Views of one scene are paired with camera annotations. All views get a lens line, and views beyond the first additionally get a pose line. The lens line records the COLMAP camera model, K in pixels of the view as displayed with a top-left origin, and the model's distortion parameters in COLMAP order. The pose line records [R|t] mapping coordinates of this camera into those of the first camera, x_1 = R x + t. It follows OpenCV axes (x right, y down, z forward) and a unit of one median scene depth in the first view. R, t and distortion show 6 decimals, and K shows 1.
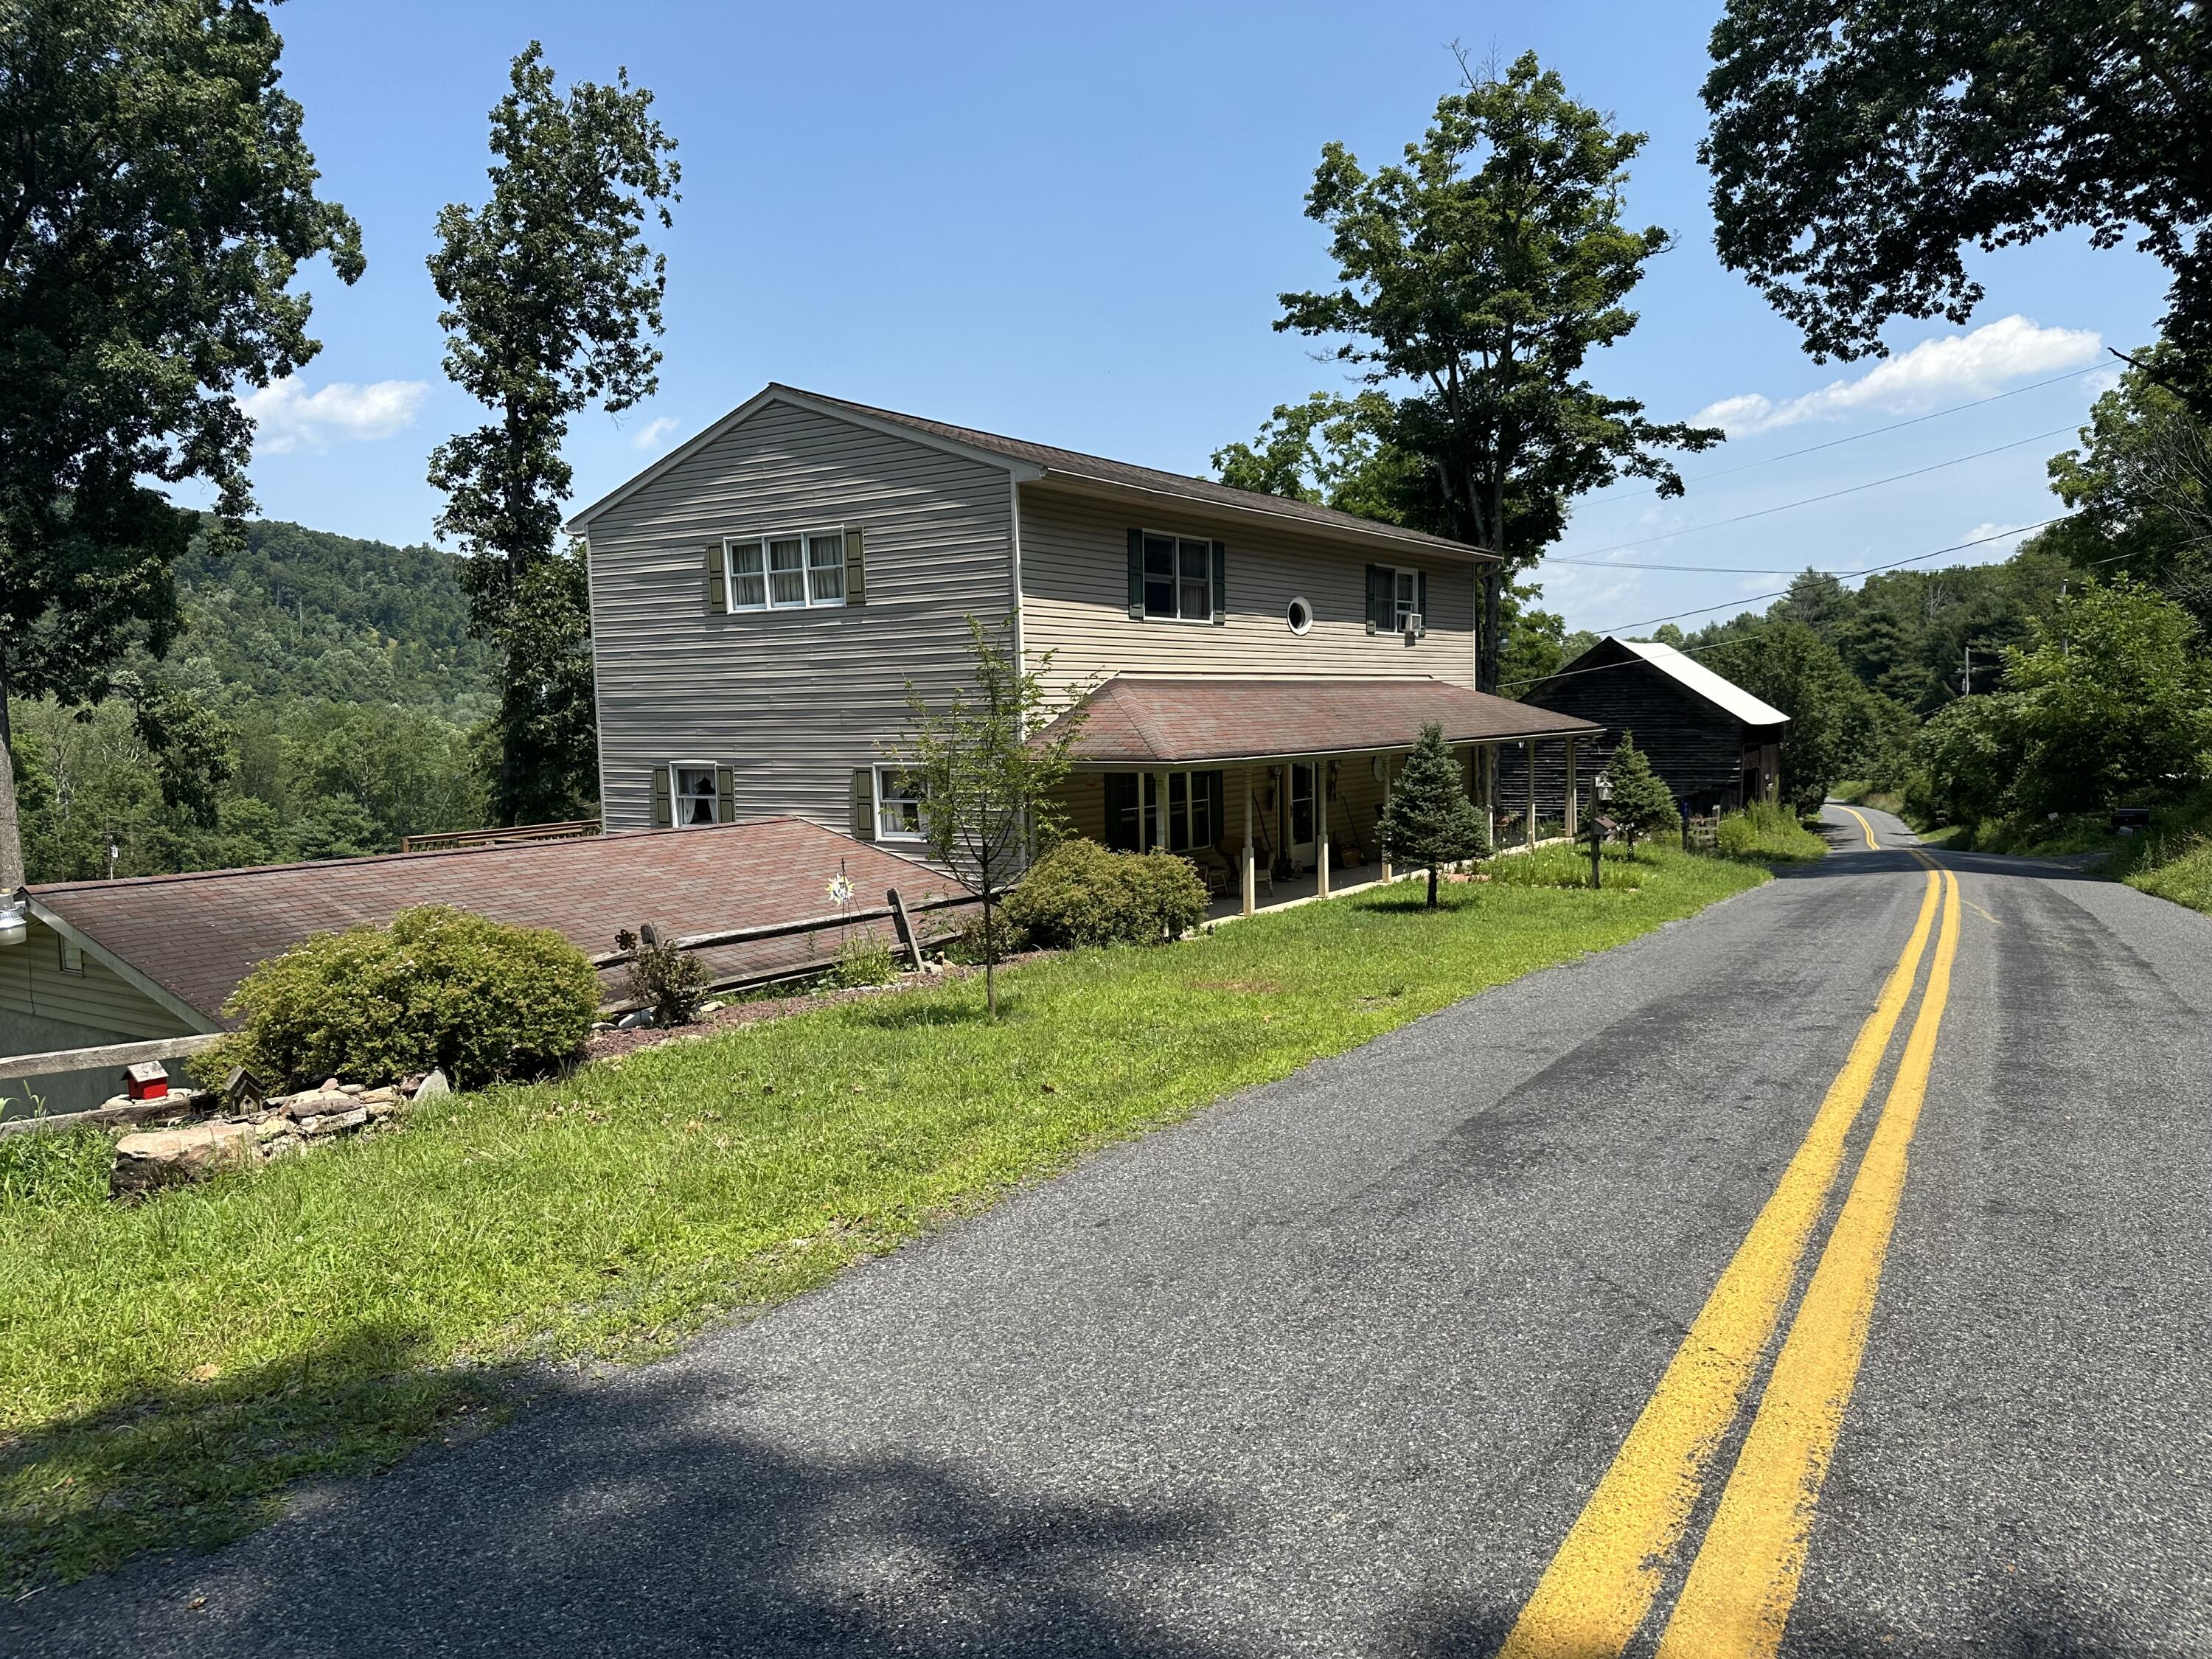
lens RADIAL K [[1523.5, 0, 1101.4], [0, 1523.5, 847.1], [0, 0, 1]] dist [0.006618, -0.001587]
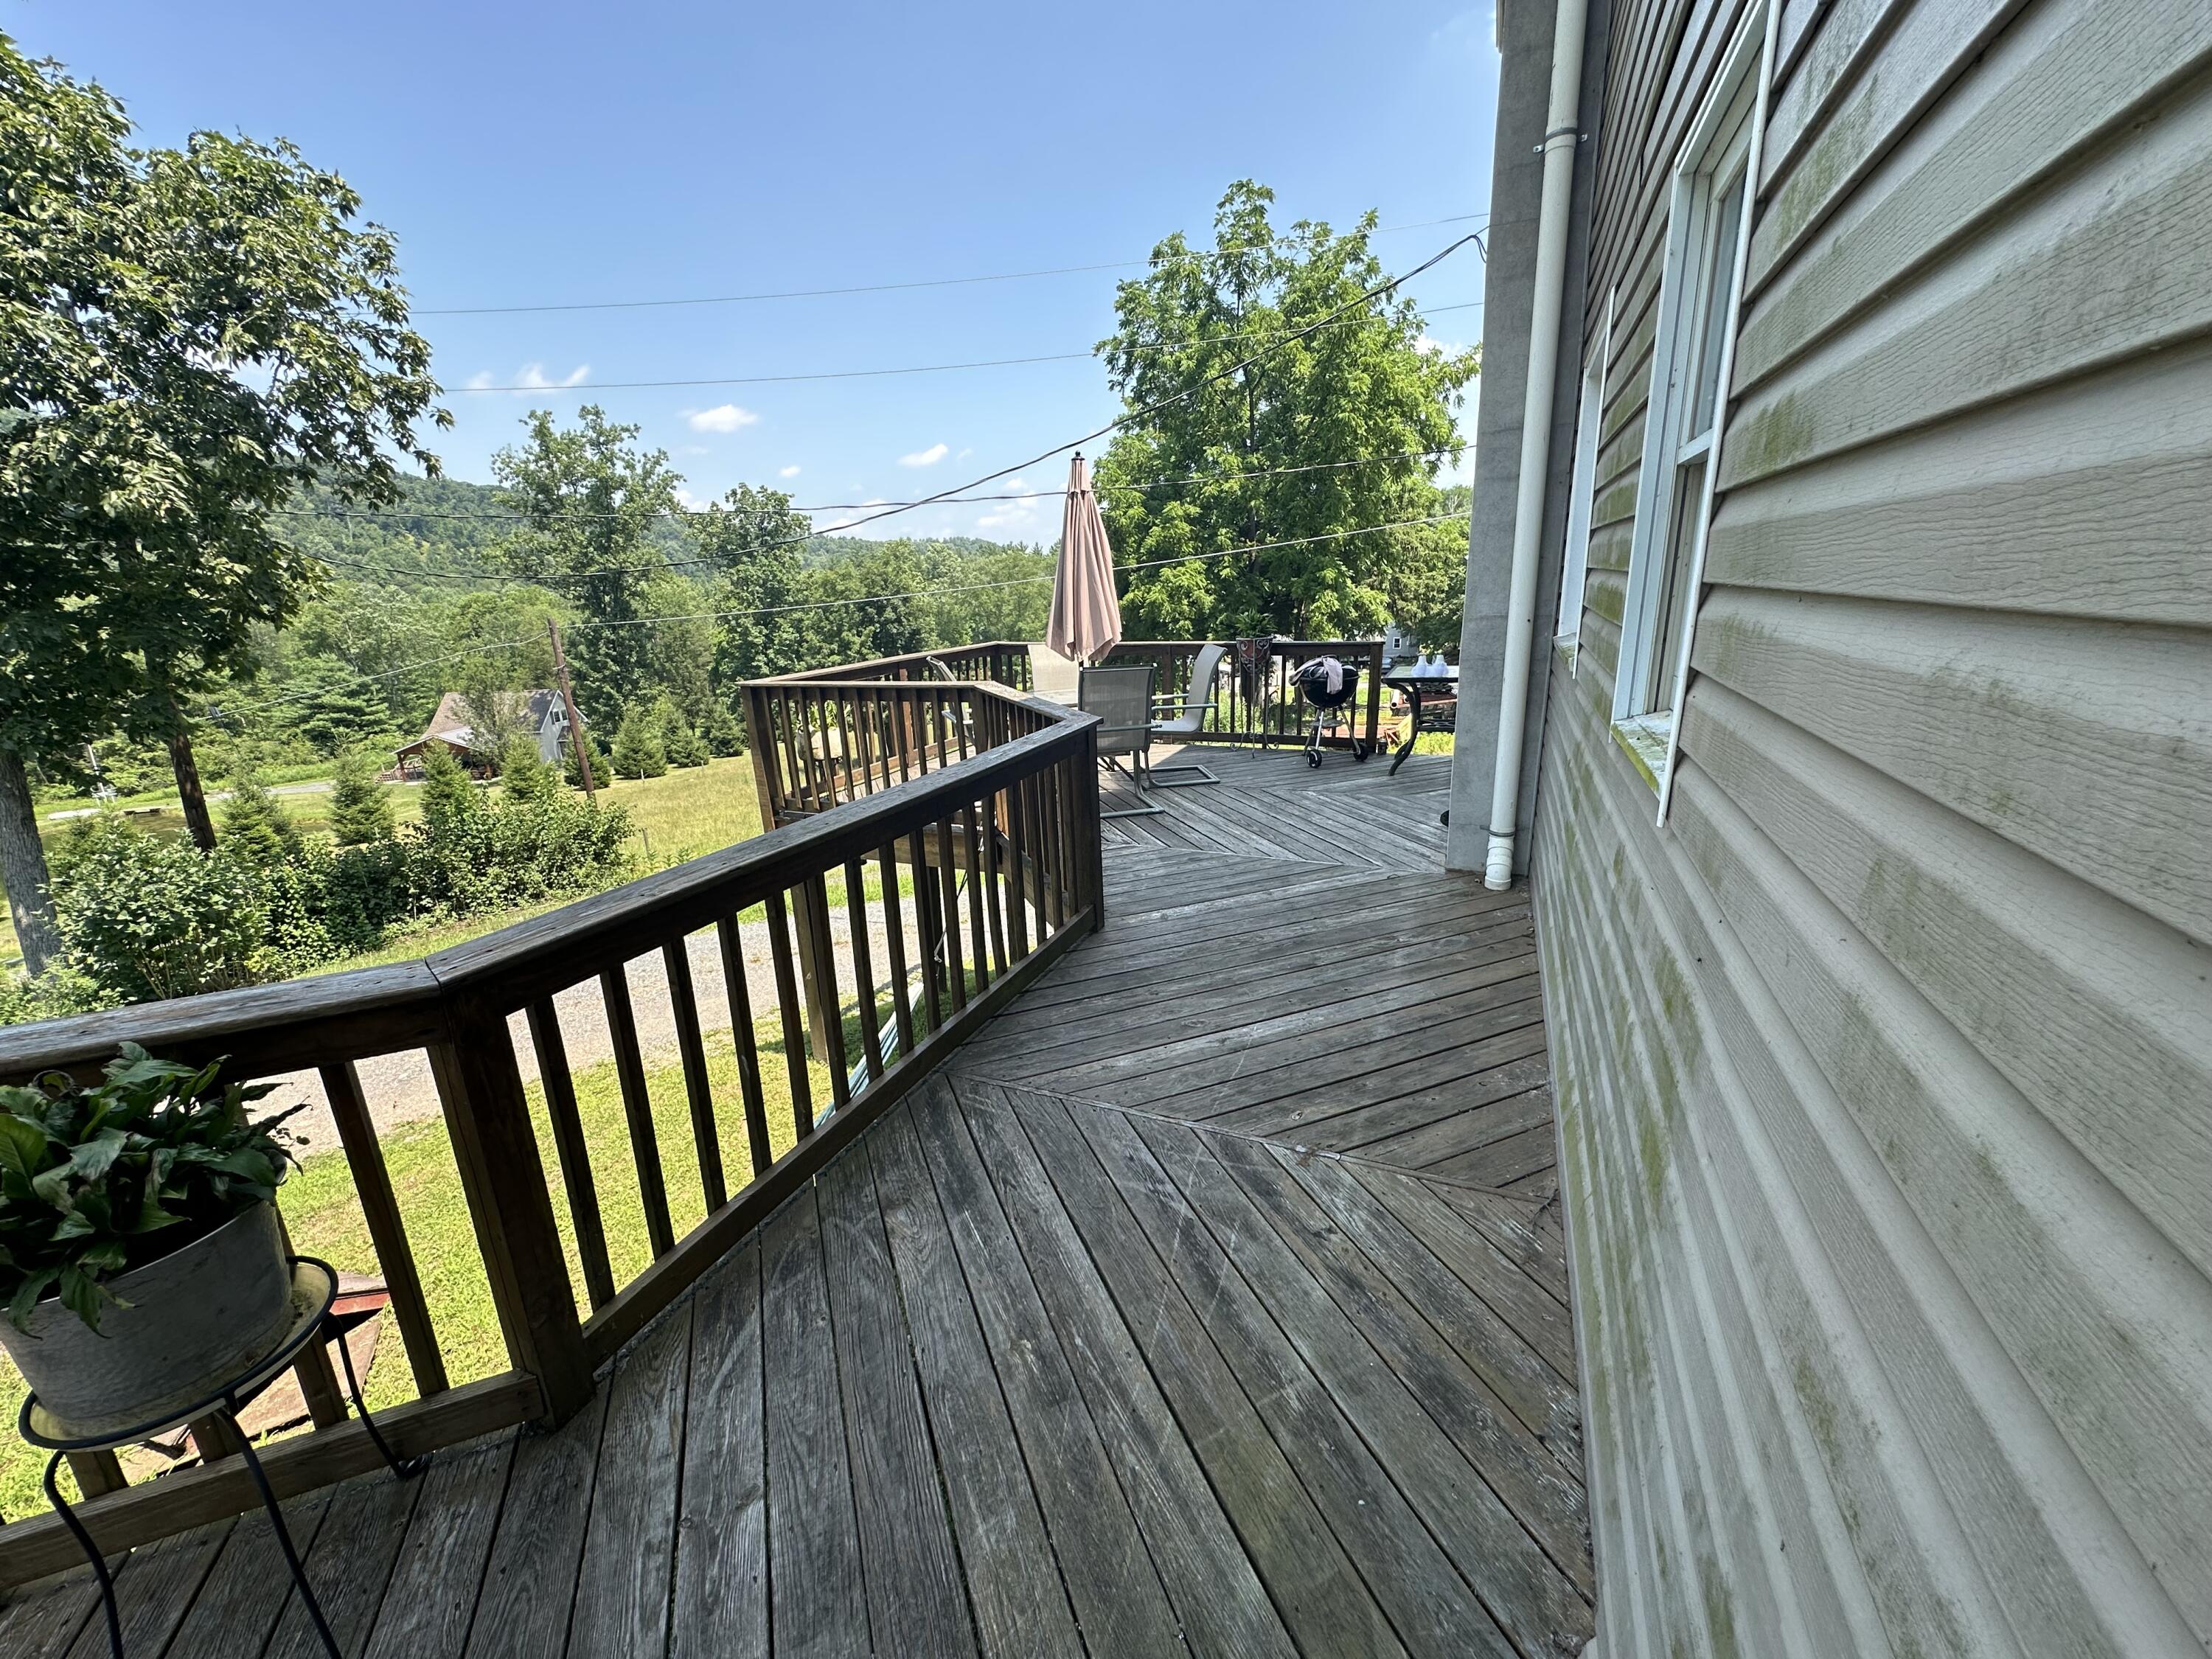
lens RADIAL K [[884.1, 0, 1106.2], [0, 884.1, 829.0], [0, 0, 1]] dist [-0.002498, 0.000032]
pose [[0.980397, -0.060780, 0.187423, -0.025796], [0.026726, 0.983462, 0.179129, -0.007066], [-0.195211, -0.170609, 0.965808, 0.169087]]
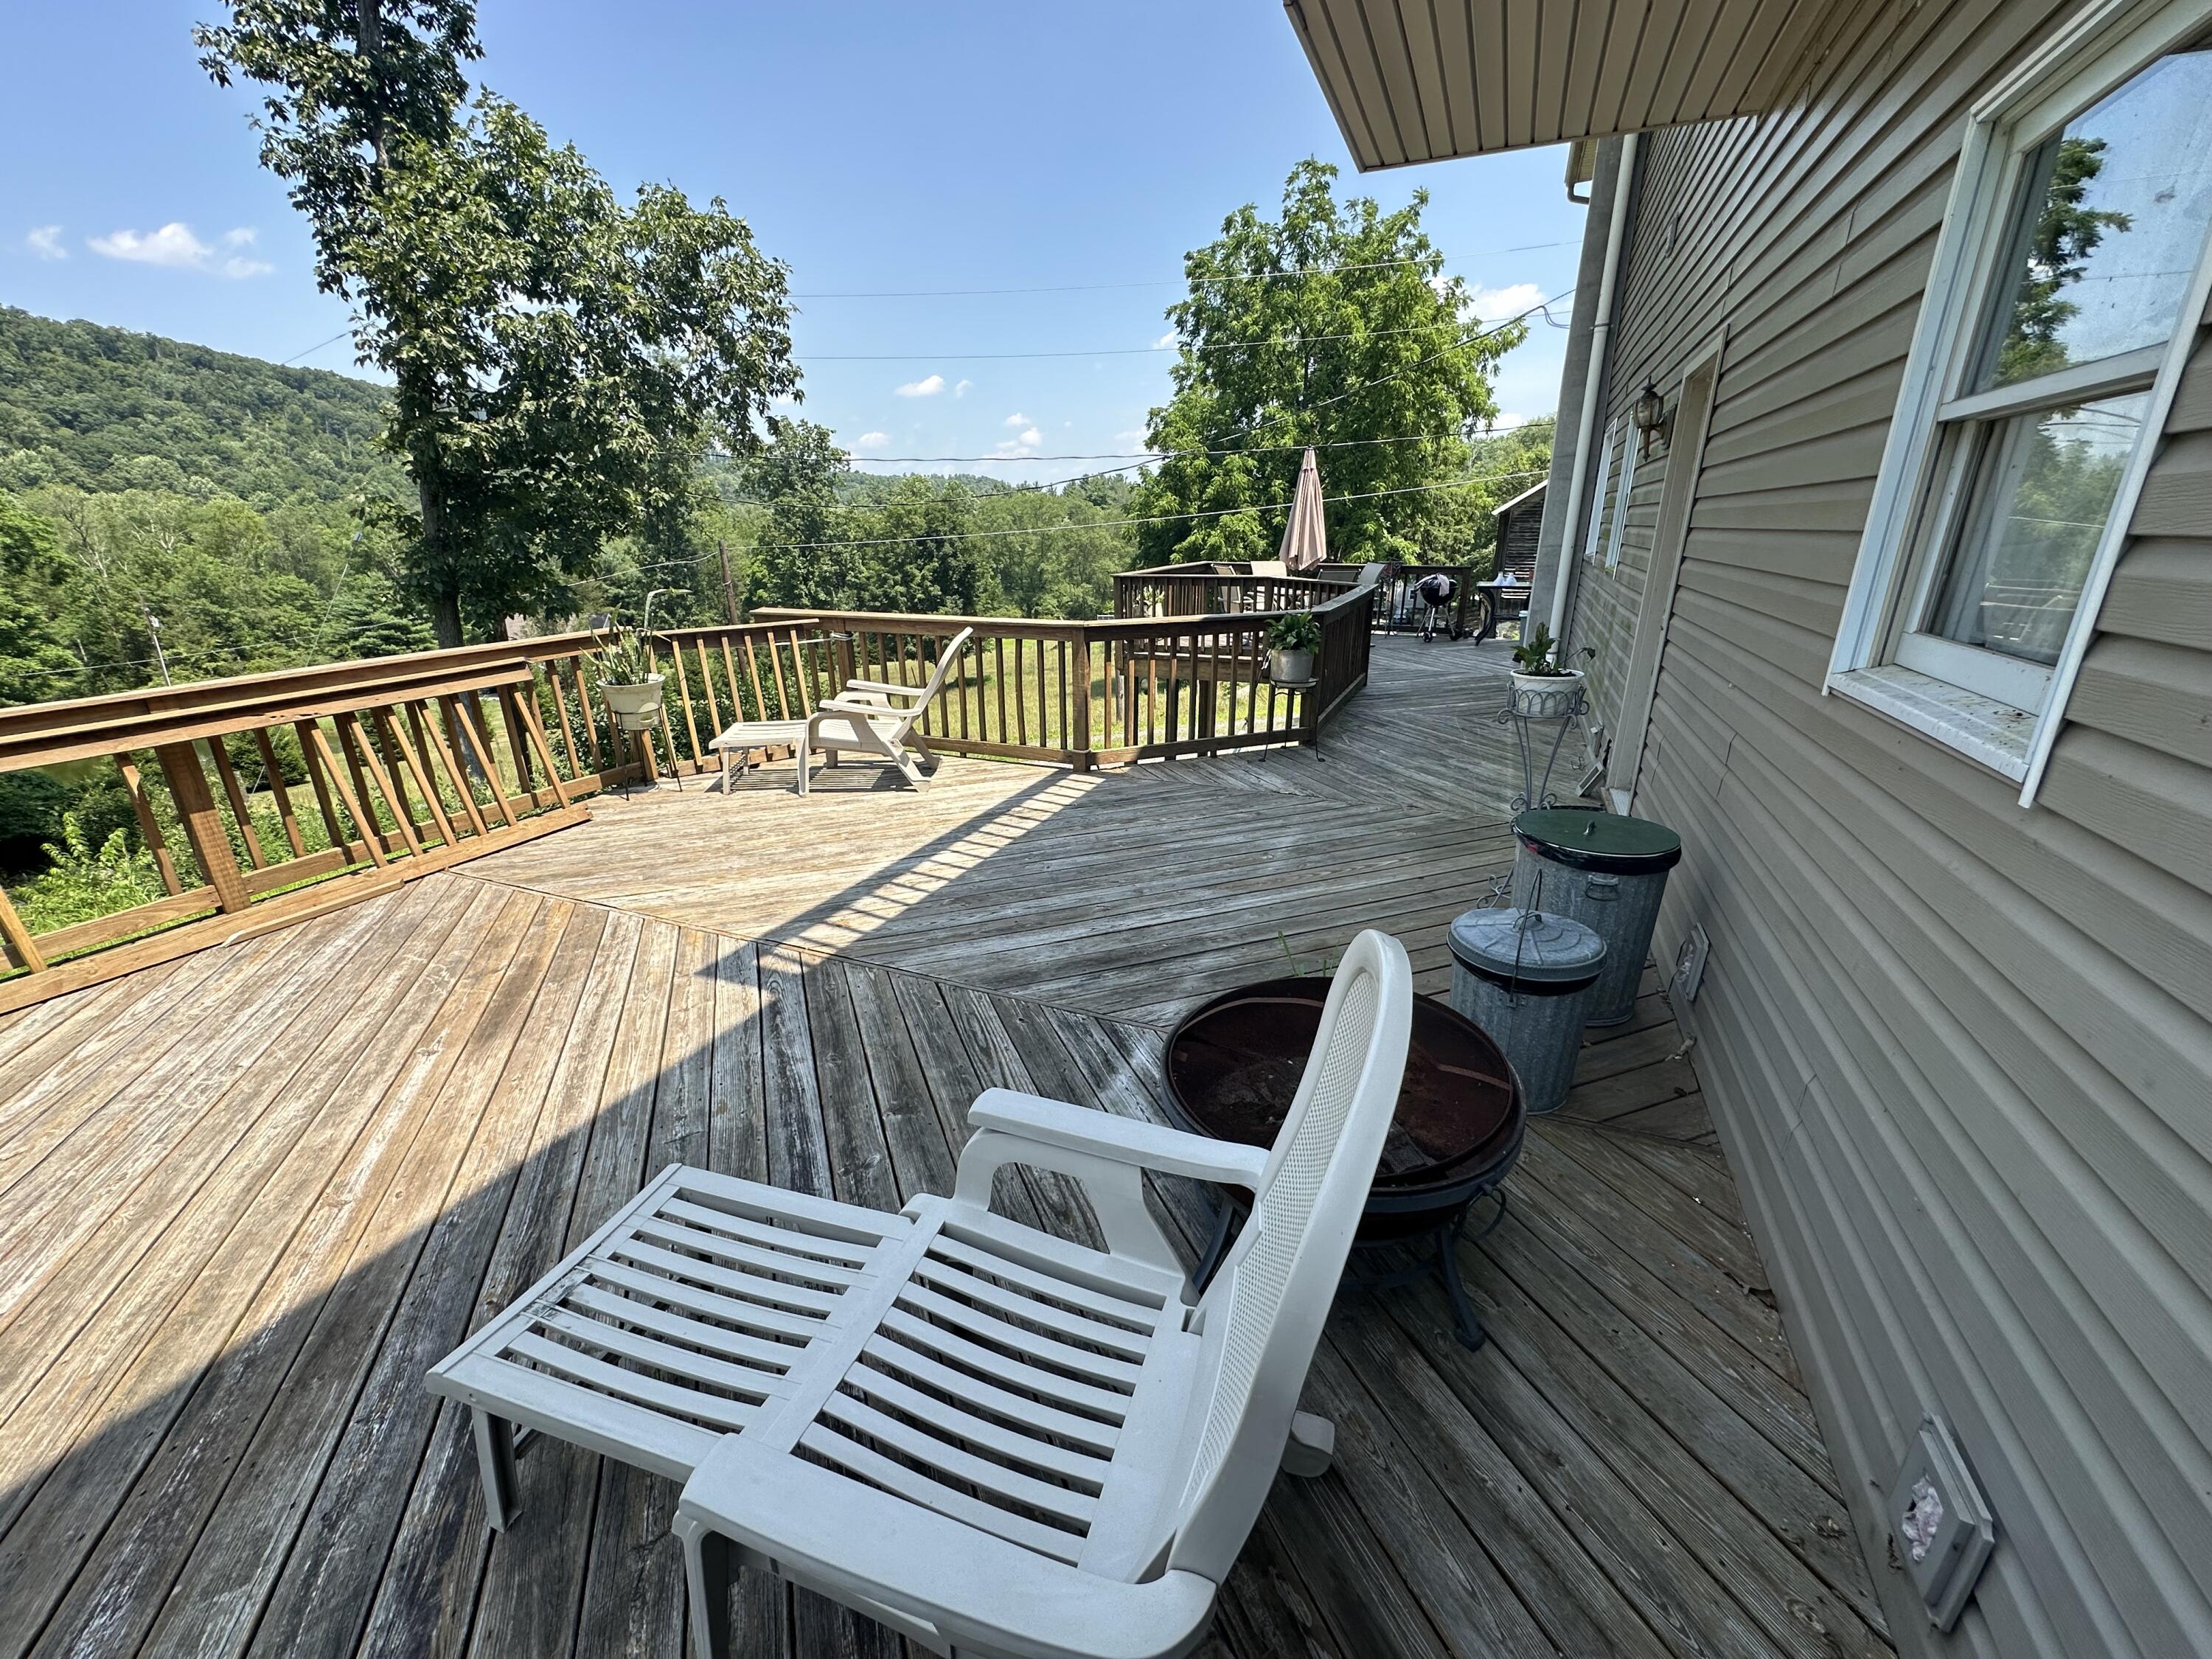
lens RADIAL K [[884.1, 0, 1102.9], [0, 884.1, 822.6], [0, 0, 1]] dist [-0.002498, 0.000032]
pose [[0.982243, -0.038673, 0.183586, -0.047008], [-0.004575, 0.973297, 0.229506, -0.004054], [-0.187559, -0.226270, 0.955836, 0.142824]]
